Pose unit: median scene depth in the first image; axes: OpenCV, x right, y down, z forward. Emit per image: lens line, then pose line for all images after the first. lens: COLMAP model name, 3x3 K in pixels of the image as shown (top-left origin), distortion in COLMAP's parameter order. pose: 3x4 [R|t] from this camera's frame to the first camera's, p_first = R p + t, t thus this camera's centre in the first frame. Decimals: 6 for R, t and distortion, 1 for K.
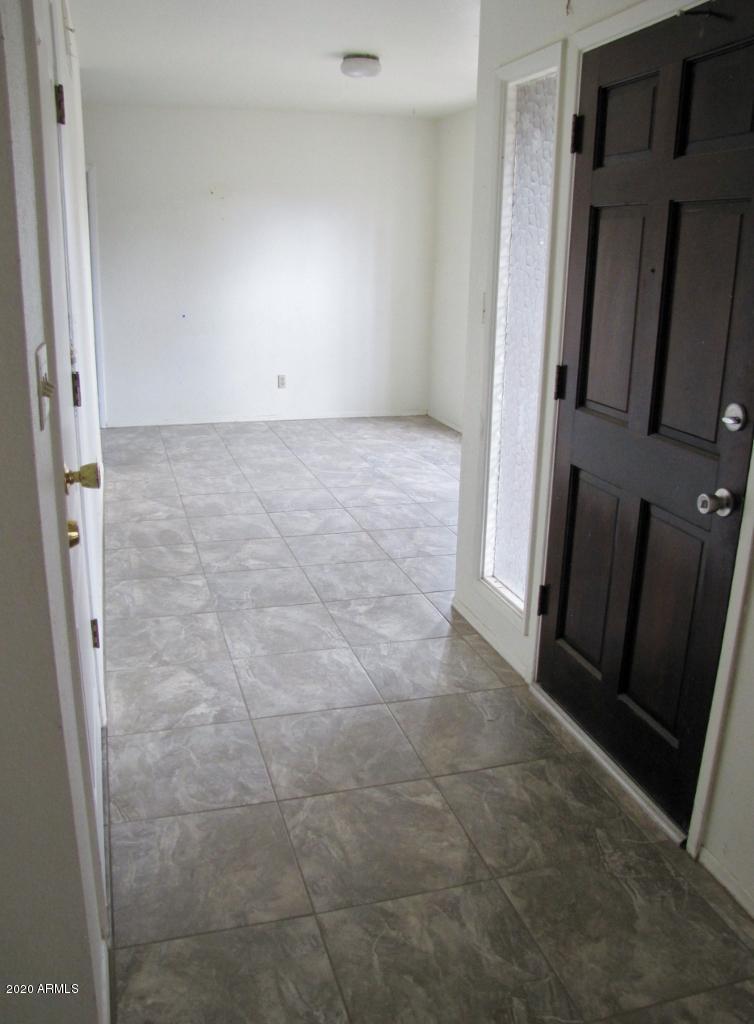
lens RADIAL K [[876.1, 0, 377.0], [0, 876.1, 512.0], [0, 0, 1]] dist [-0.163287, -0.000474]
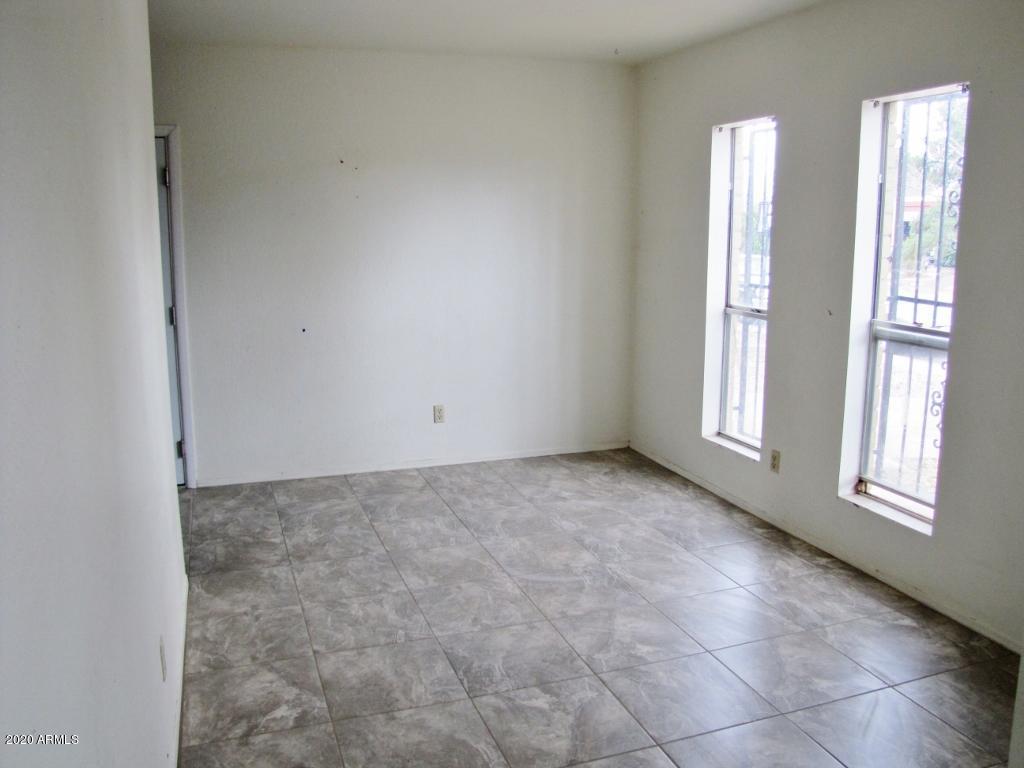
lens RADIAL K [[855.3, 0, 528.6], [0, 855.3, 383.7], [0, 0, 1]] dist [-0.195337, 0.172872]
pose [[0.997971, -0.027936, 0.057206, -0.094129], [0.033934, 0.993710, -0.106717, -0.121334], [-0.053865, 0.108442, 0.992642, 0.355585]]
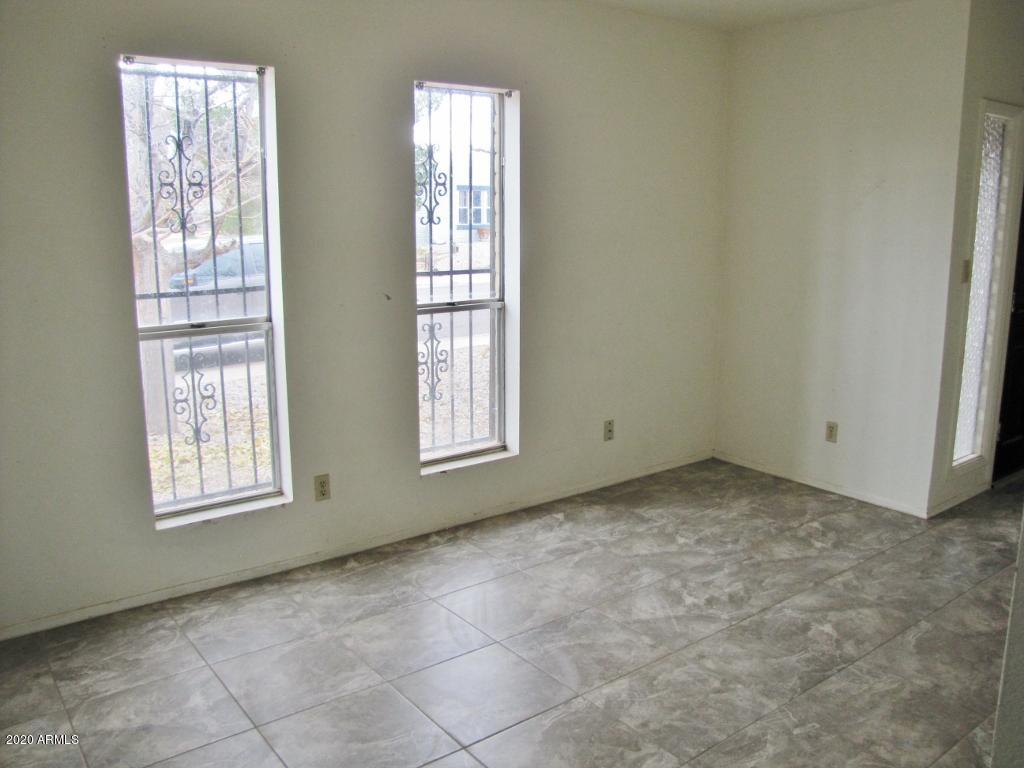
lens RADIAL K [[855.3, 0, 528.6], [0, 855.3, 383.7], [0, 0, 1]] dist [-0.195337, 0.172872]
pose [[-0.358013, -0.209425, 0.909927, -0.439326], [0.261366, 0.913087, 0.312987, -0.347725], [-0.896390, 0.349877, -0.272161, 1.080734]]
